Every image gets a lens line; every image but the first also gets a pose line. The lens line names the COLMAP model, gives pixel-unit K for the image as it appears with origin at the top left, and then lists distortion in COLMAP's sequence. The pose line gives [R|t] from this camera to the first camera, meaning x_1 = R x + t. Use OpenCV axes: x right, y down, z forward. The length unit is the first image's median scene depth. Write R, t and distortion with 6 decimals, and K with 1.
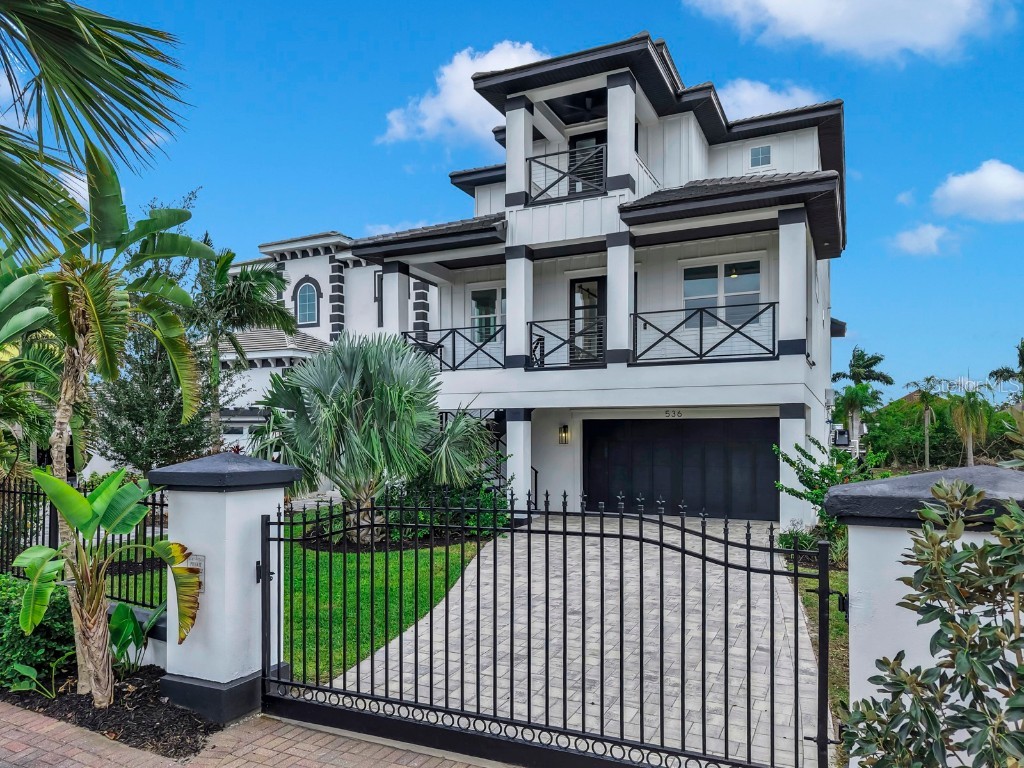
lens RADIAL K [[707.5, 0, 515.0], [0, 707.5, 437.5], [0, 0, 1]] dist [0.035552, -0.025922]
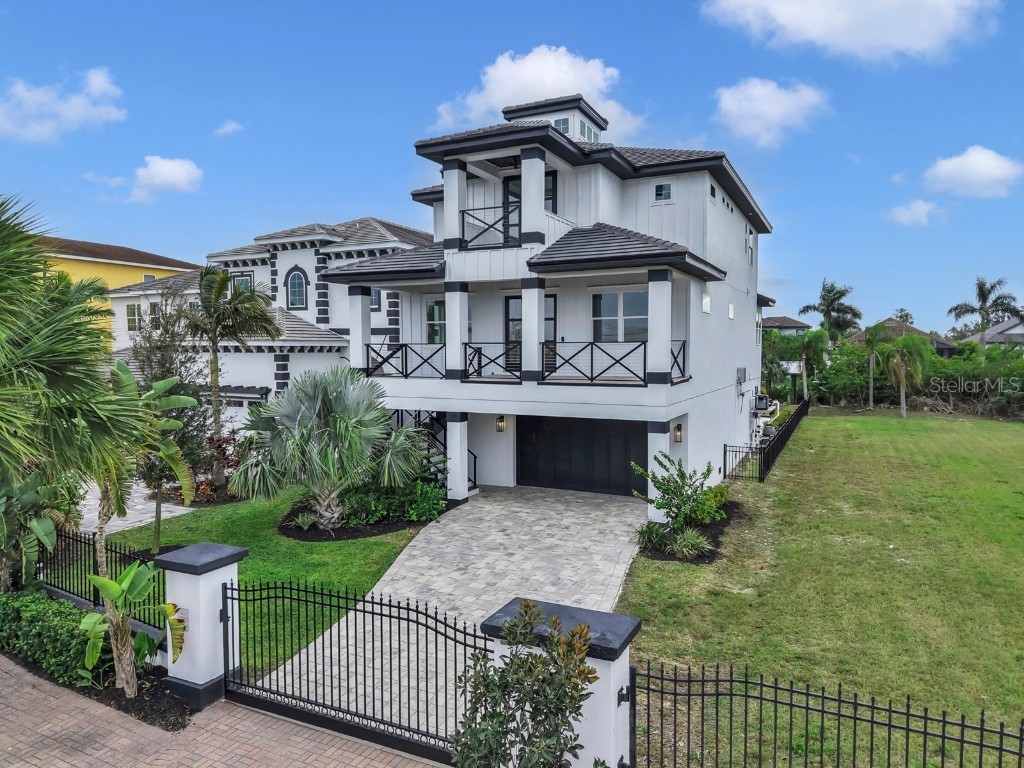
lens RADIAL K [[684.1, 0, 512.0], [0, 684.1, 384.0], [0, 0, 1]] dist [0.027773, -0.019473]
pose [[0.999917, -0.004123, -0.012241, 0.129443], [0.004721, 0.998775, 0.049255, -0.162631], [0.012023, -0.049308, 0.998711, -0.217298]]
